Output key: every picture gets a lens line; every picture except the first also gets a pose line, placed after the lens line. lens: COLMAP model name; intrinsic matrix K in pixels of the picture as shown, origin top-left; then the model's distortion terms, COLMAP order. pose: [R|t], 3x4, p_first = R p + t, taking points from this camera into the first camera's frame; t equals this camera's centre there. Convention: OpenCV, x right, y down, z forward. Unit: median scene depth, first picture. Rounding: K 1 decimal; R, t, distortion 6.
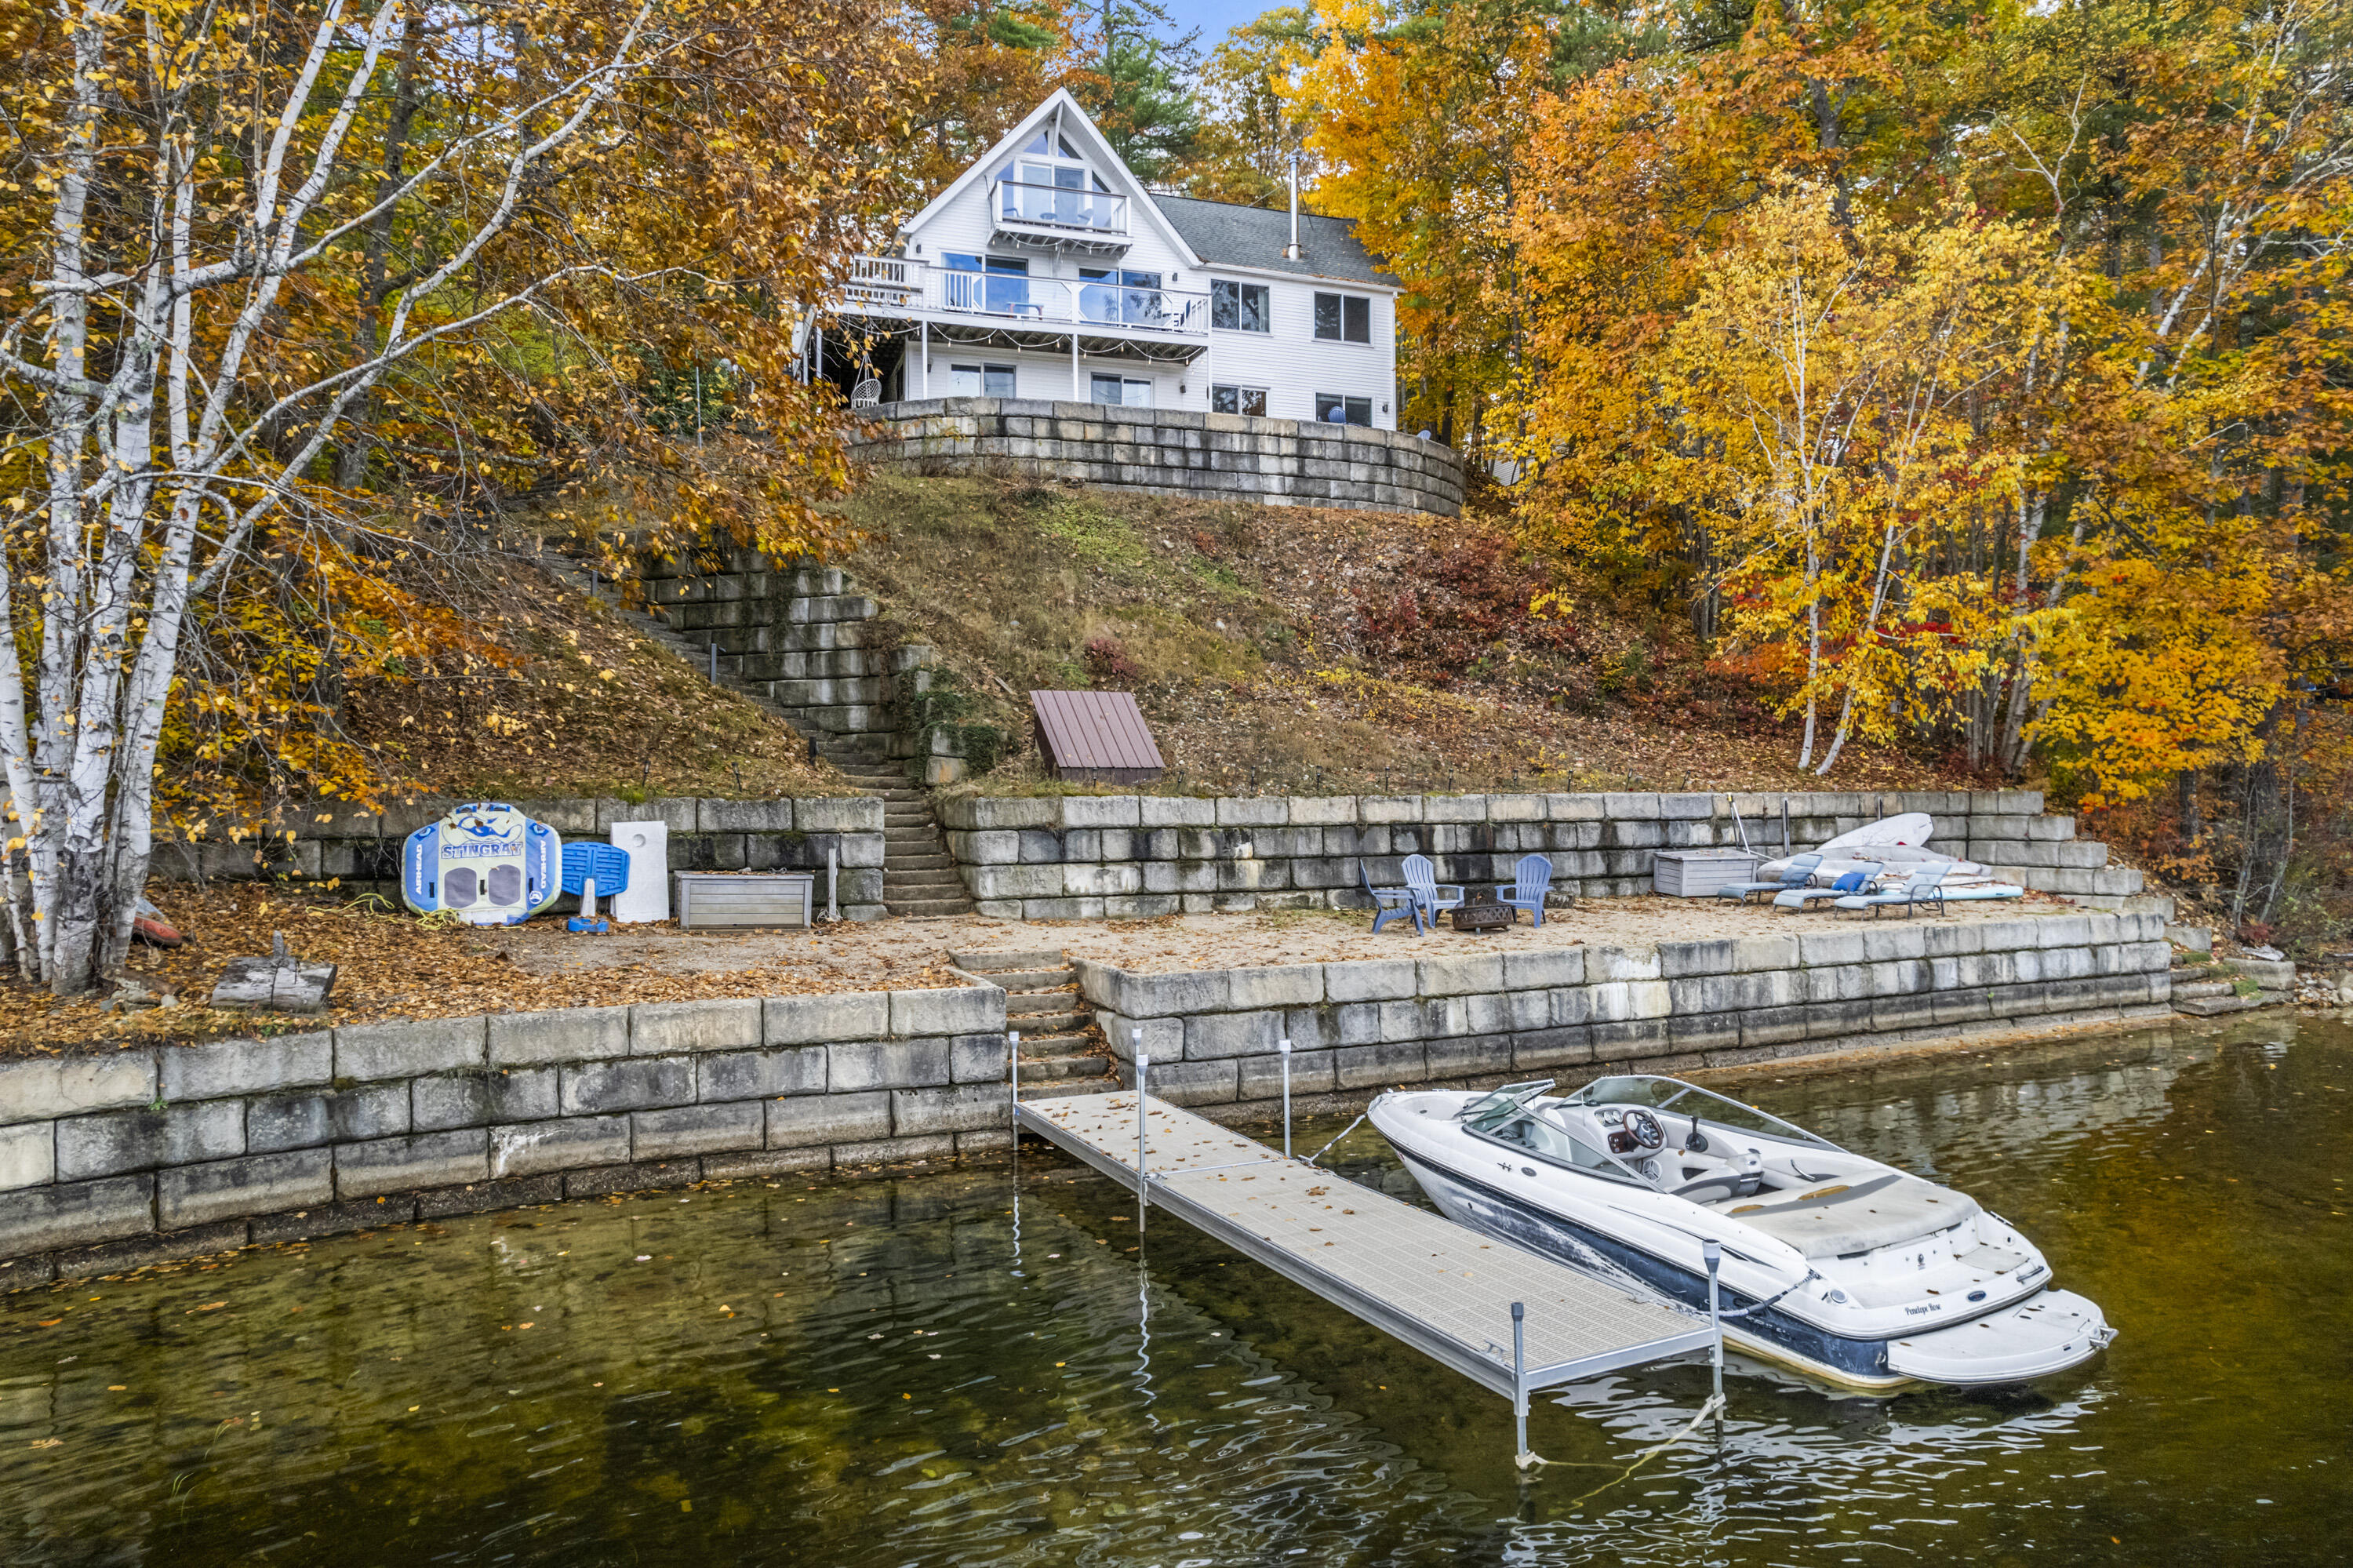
lens RADIAL K [[1500.8, 0, 1190.2], [0, 1500.8, 796.9], [0, 0, 1]] dist [-0.049051, 0.001588]
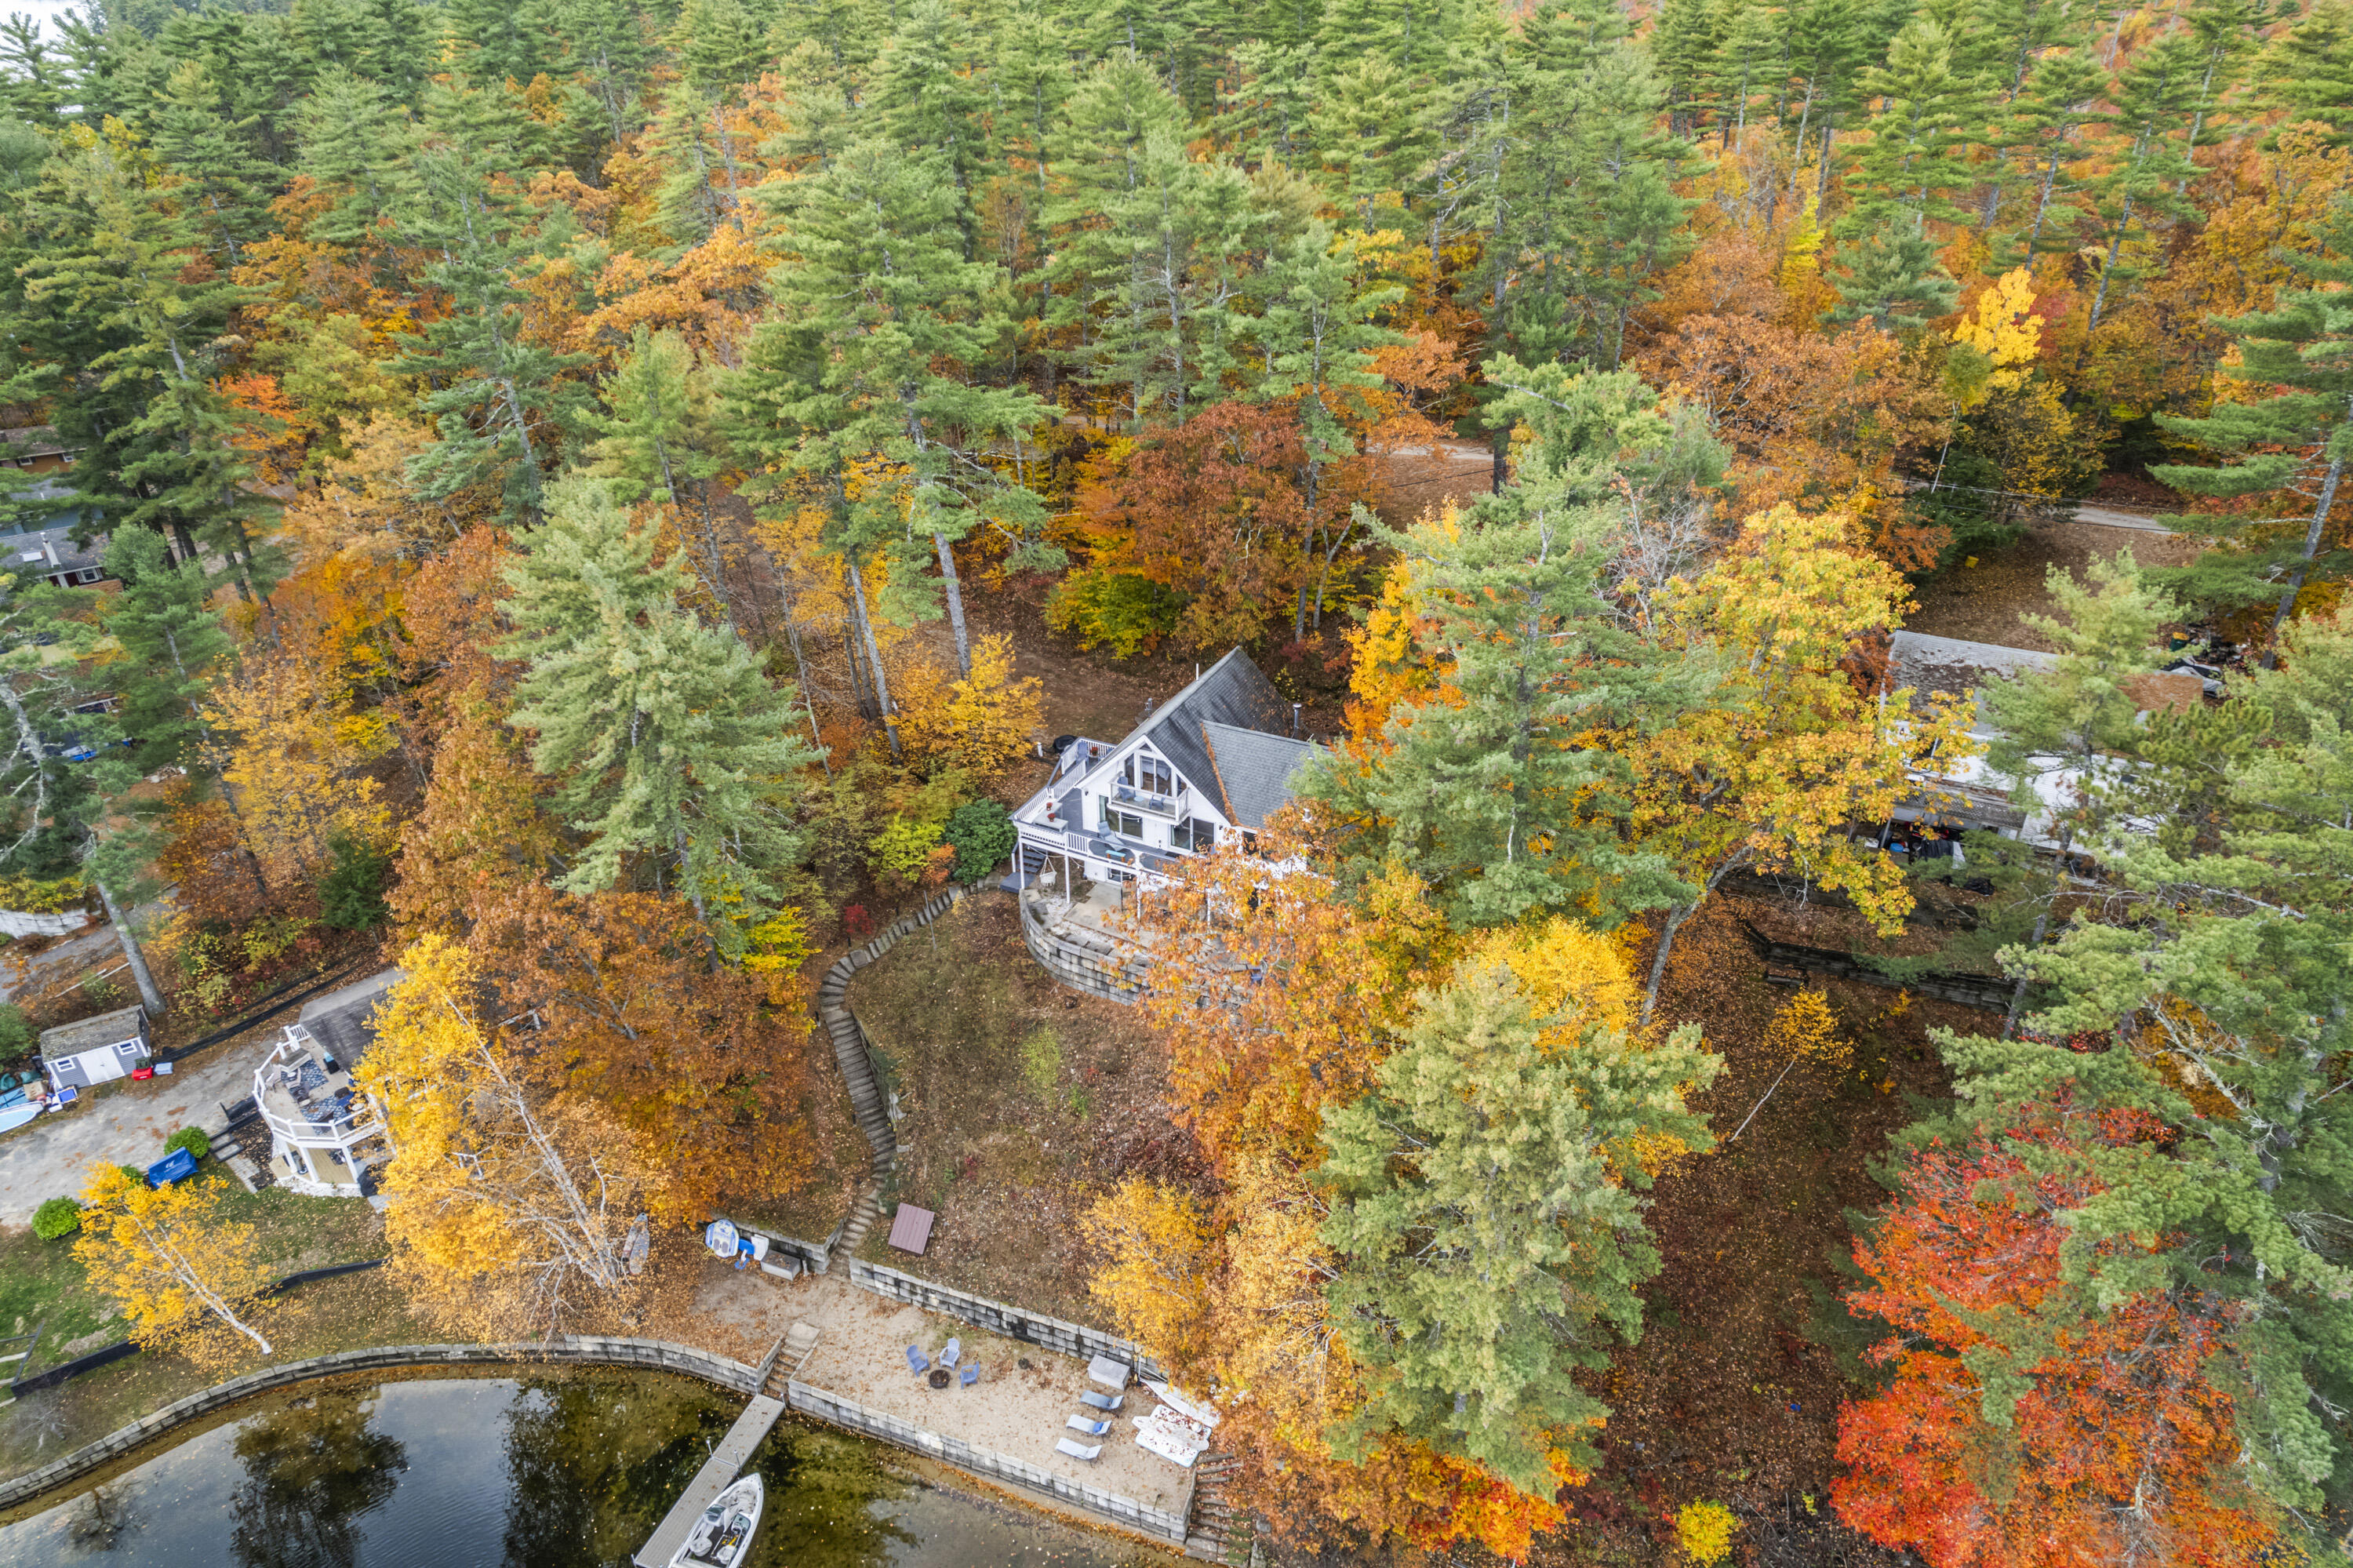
lens RADIAL K [[1492.7, 0, 1203.1], [0, 1492.7, 758.1], [0, 0, 1]] dist [-0.118817, 0.102708]
pose [[0.707097, 0.351502, -0.613563, 1.747796], [-0.006597, 0.870939, 0.491347, -2.223088], [0.707086, -0.343383, 0.618157, -0.021063]]
